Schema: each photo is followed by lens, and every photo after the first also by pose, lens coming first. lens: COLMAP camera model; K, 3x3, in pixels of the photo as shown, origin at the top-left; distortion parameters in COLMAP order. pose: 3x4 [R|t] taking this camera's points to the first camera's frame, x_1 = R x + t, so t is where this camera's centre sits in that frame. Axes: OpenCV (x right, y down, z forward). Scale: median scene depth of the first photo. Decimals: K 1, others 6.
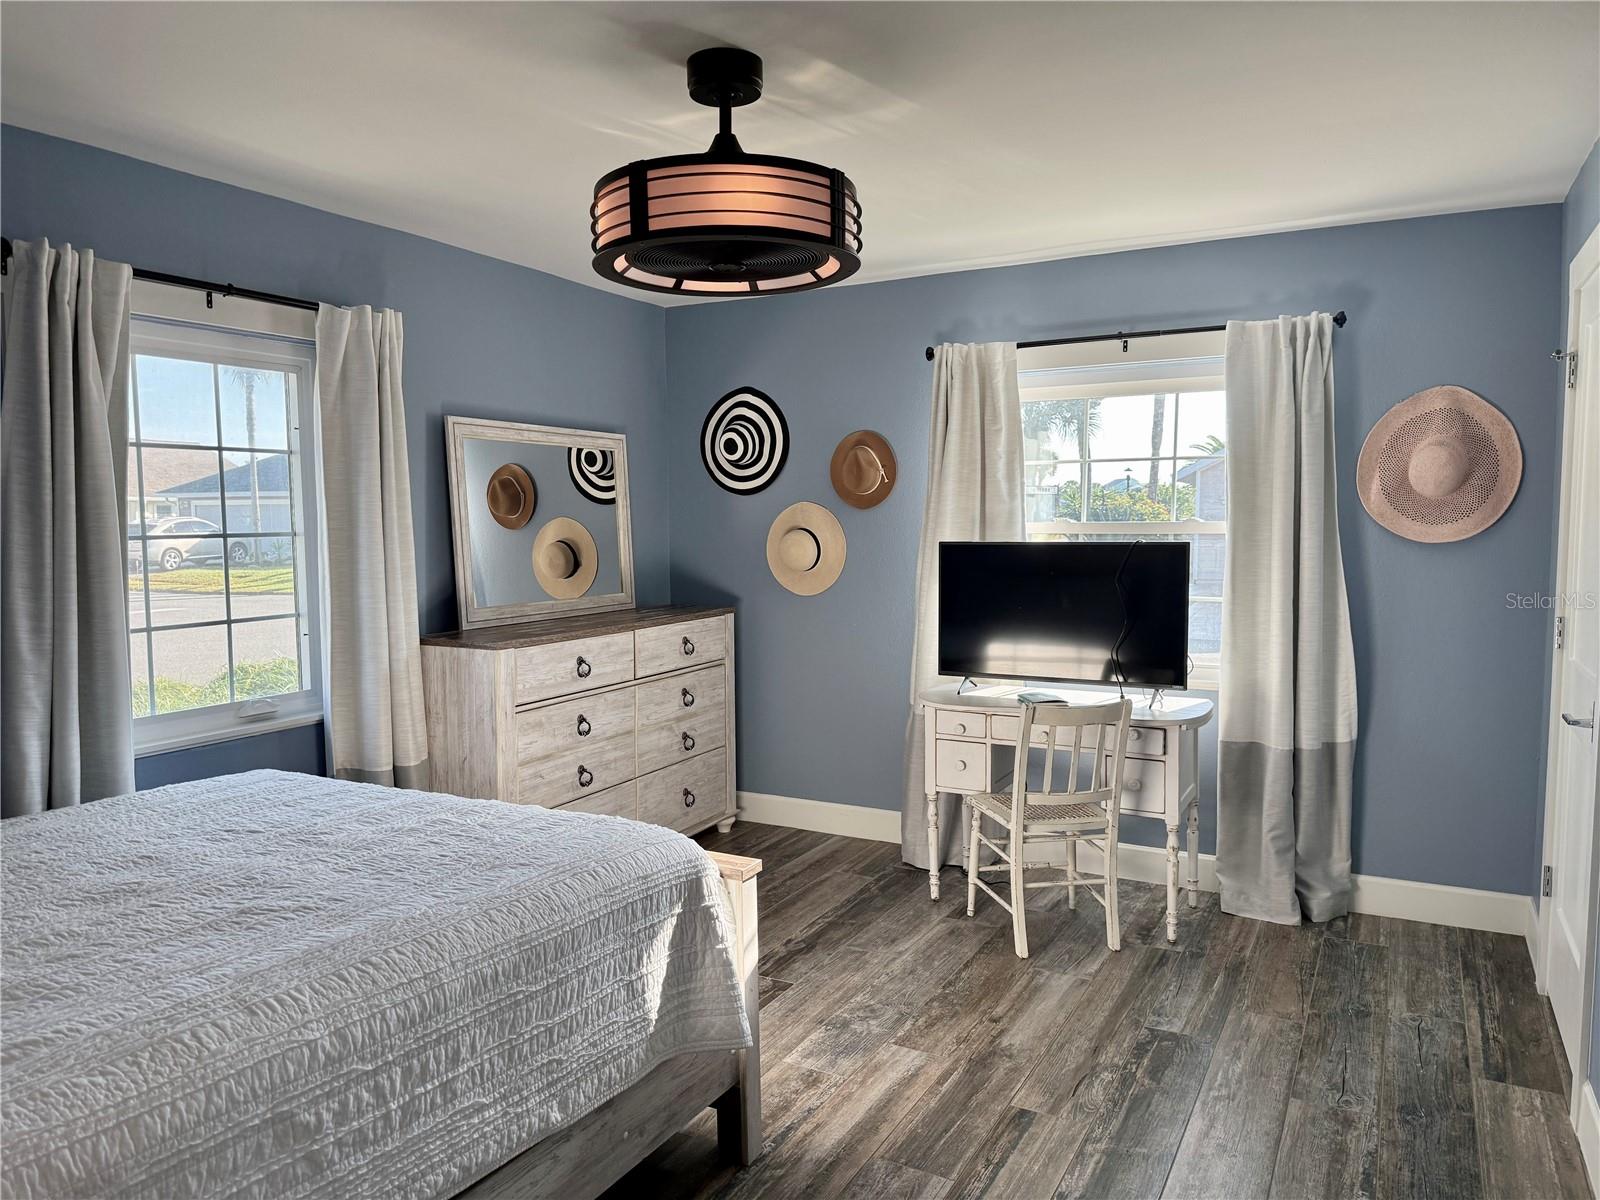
lens RADIAL K [[1153.8, 0, 793.9], [0, 1153.8, 606.1], [0, 0, 1]] dist [0.007805, 0.000192]
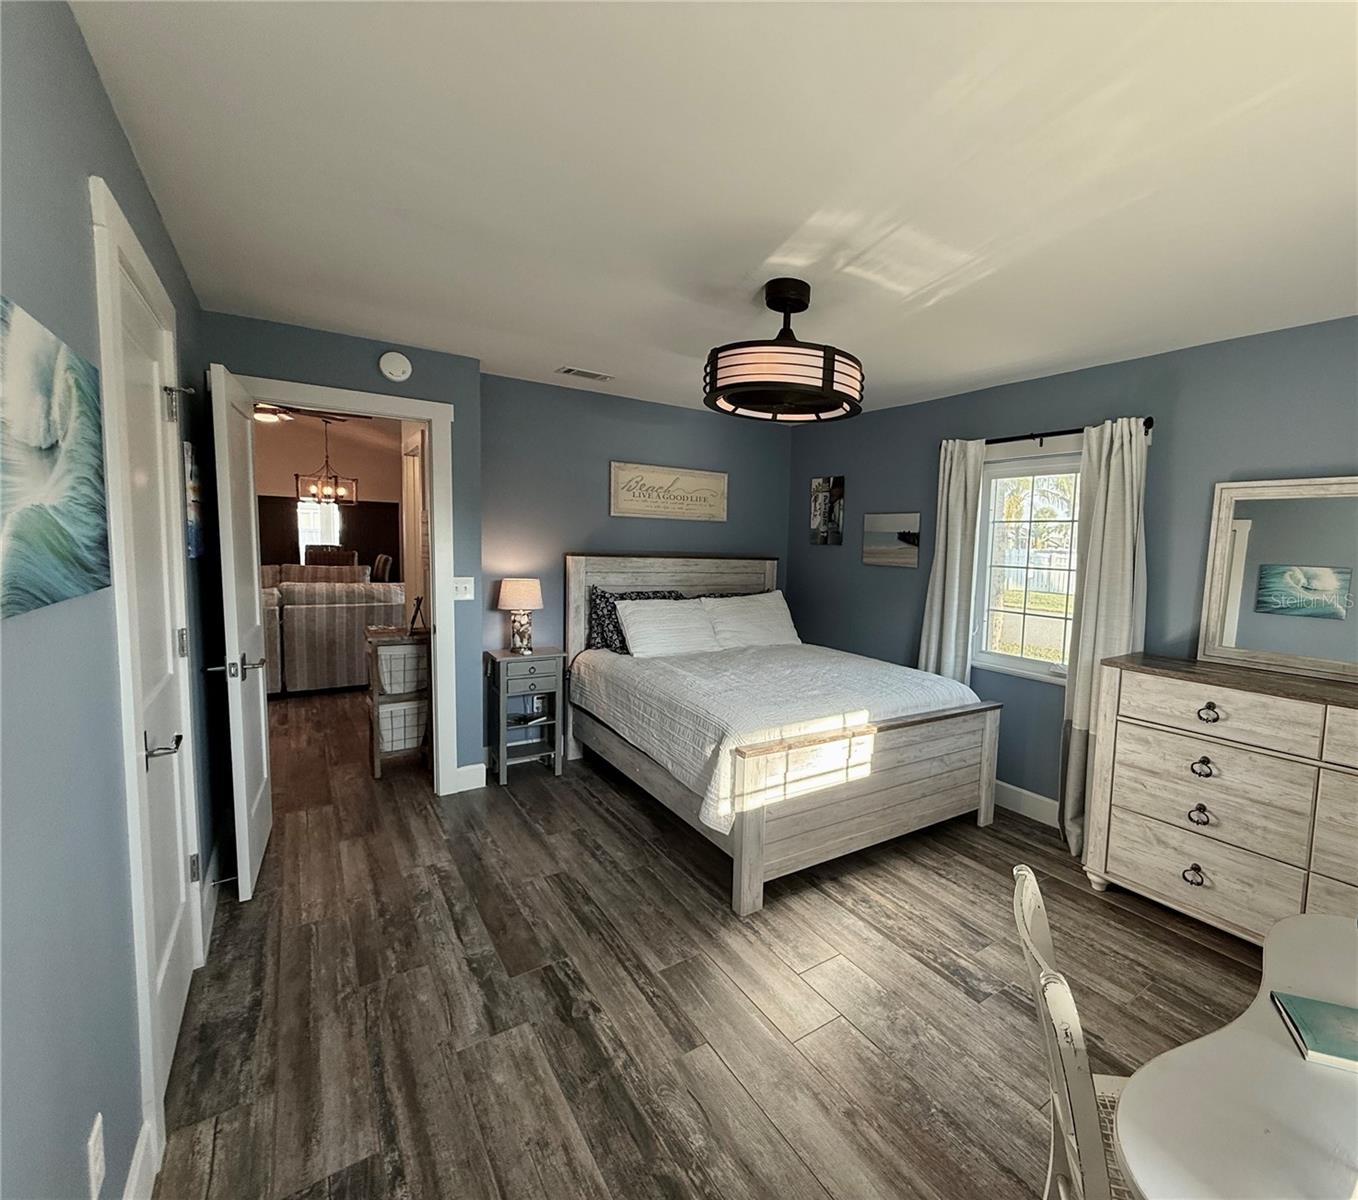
lens RADIAL K [[648.0, 0, 797.2], [0, 648.0, 597.0], [0, 0, 1]] dist [0.001715, 0.000107]
pose [[-0.408244, 0.069615, -0.910215, 0.728461], [-0.104243, 0.987011, 0.122244, -0.122338], [0.906901, 0.144789, -0.395684, 1.276141]]
